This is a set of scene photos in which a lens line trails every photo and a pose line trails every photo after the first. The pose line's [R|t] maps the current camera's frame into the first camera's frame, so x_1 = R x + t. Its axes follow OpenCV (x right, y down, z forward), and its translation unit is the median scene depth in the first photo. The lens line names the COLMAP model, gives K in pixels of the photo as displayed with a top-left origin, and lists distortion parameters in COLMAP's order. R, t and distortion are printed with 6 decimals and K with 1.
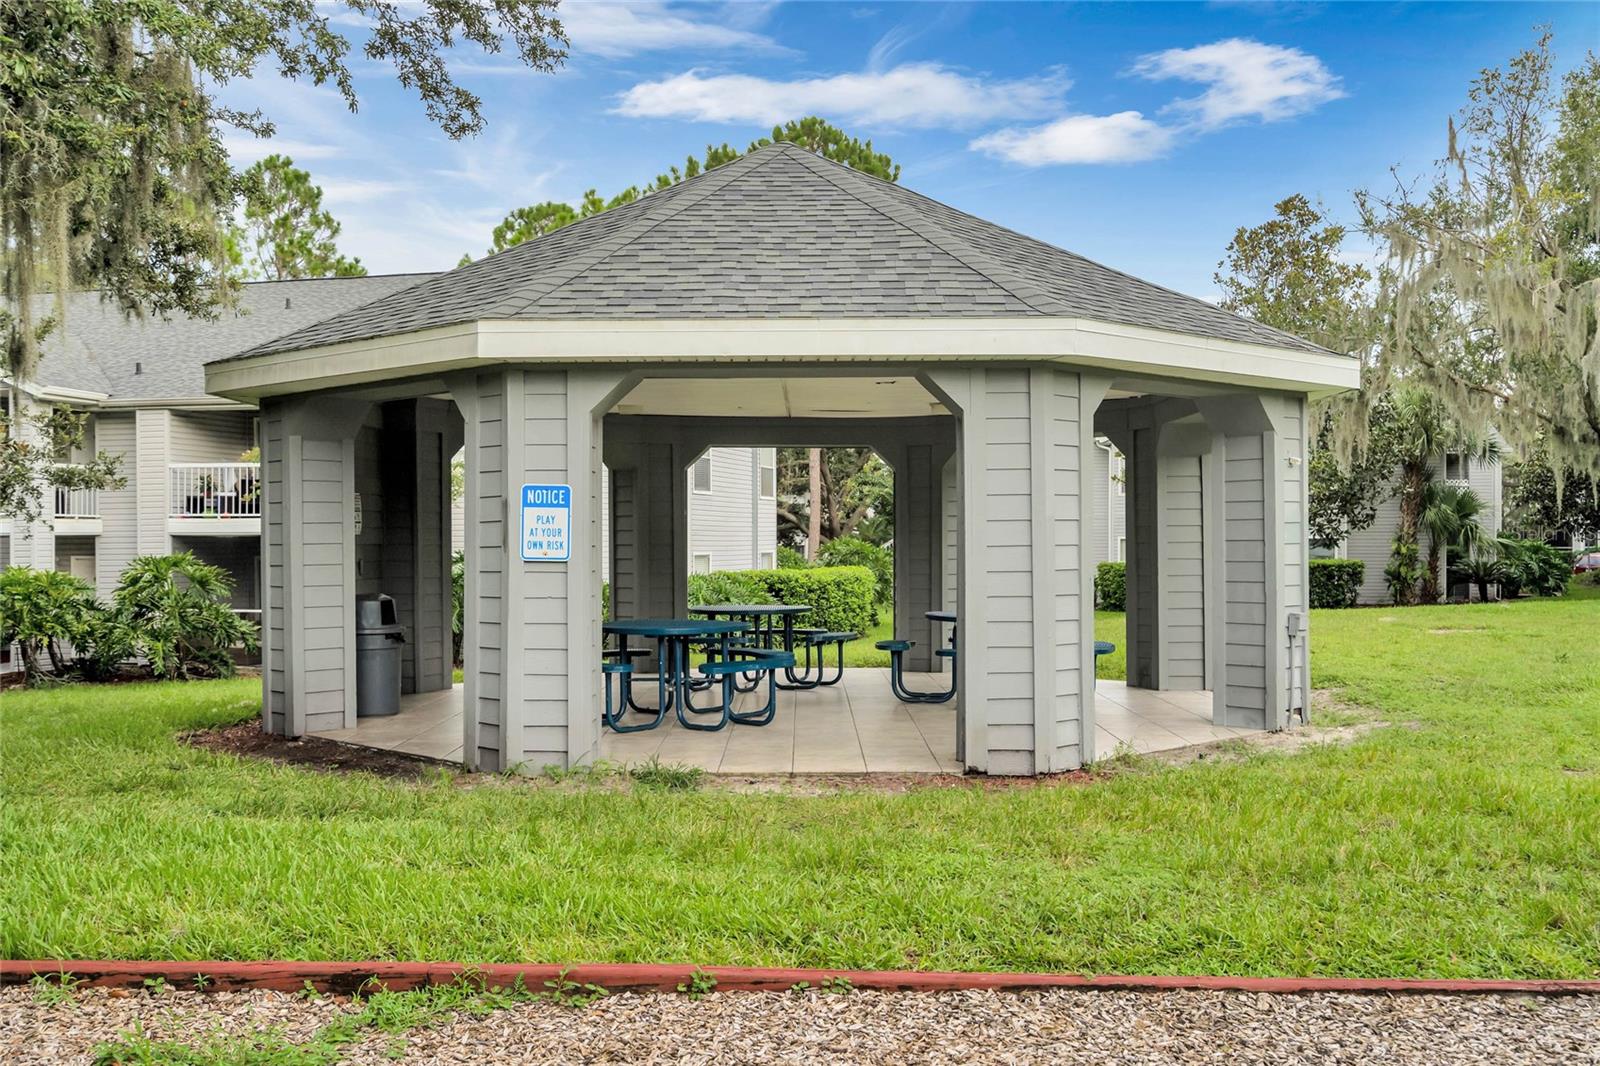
lens RADIAL K [[1670.4, 0, 801.1], [0, 1670.4, 539.8], [0, 0, 1]] dist [0.013978, 0.000000]
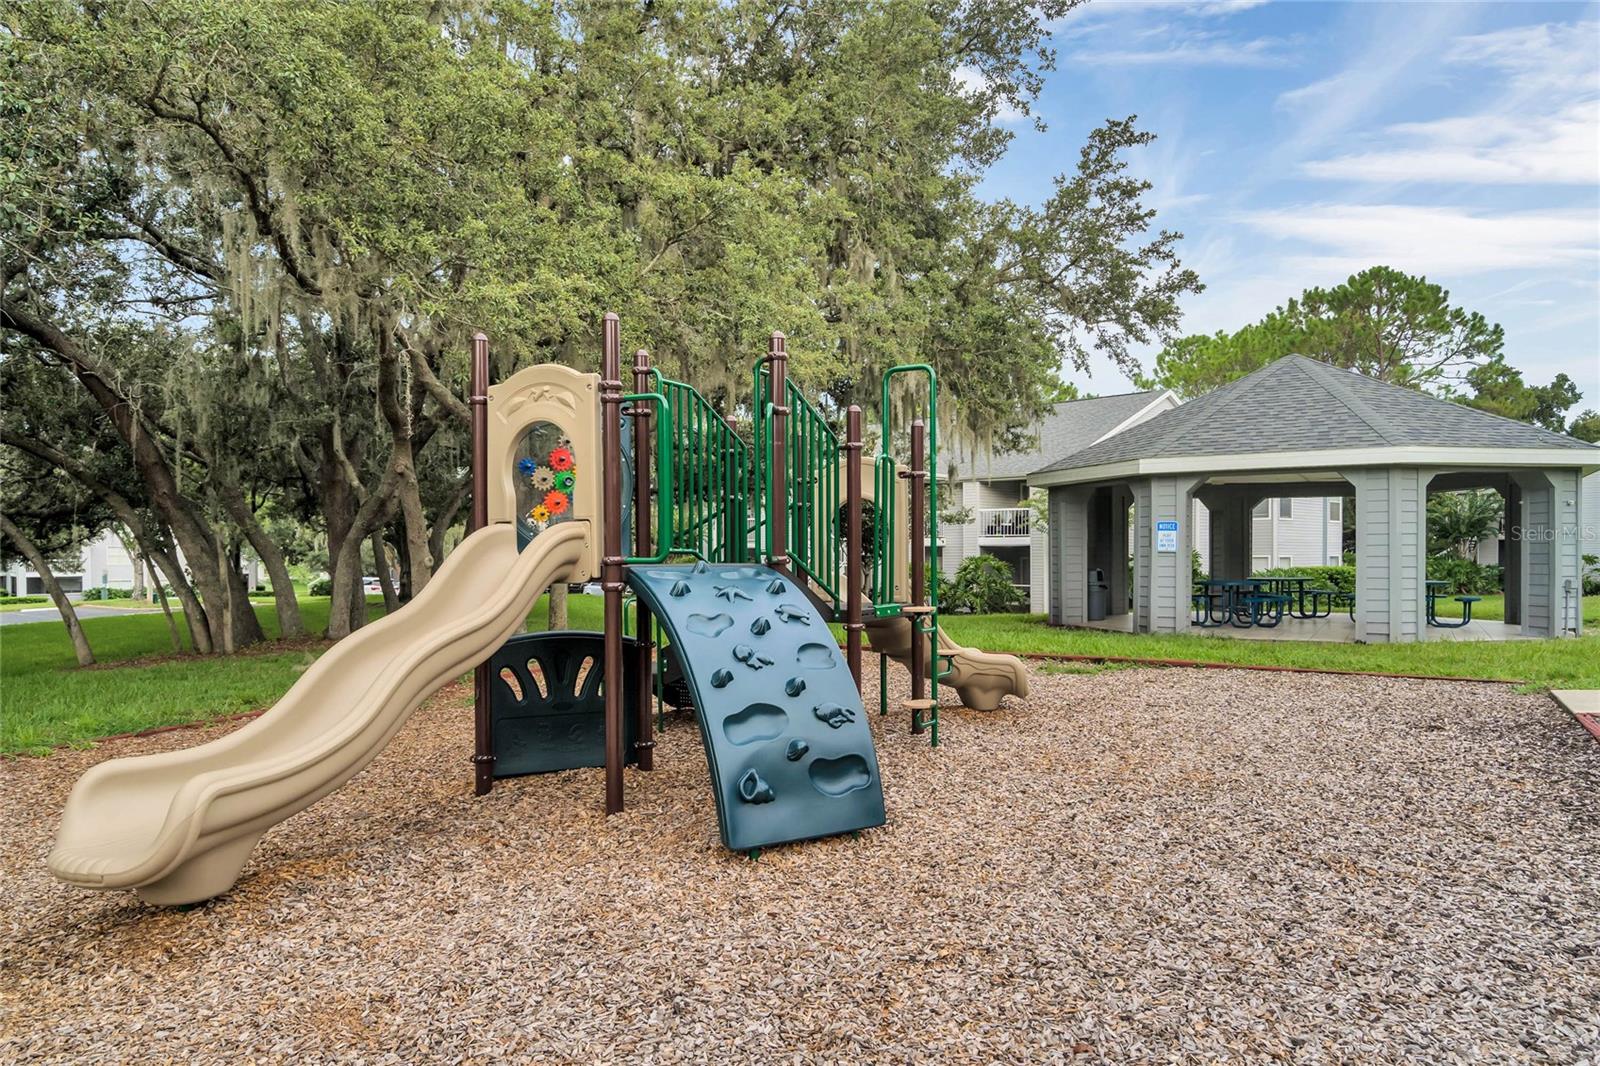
lens RADIAL K [[1060.3, 0, 784.1], [0, 1060.3, 577.9], [0, 0, 1]] dist [0.003356, 0.001891]
pose [[0.867833, 0.011300, -0.496728, 0.124825], [0.001476, 0.999678, 0.025321, 0.008855], [0.496855, -0.022708, 0.867537, -0.595442]]
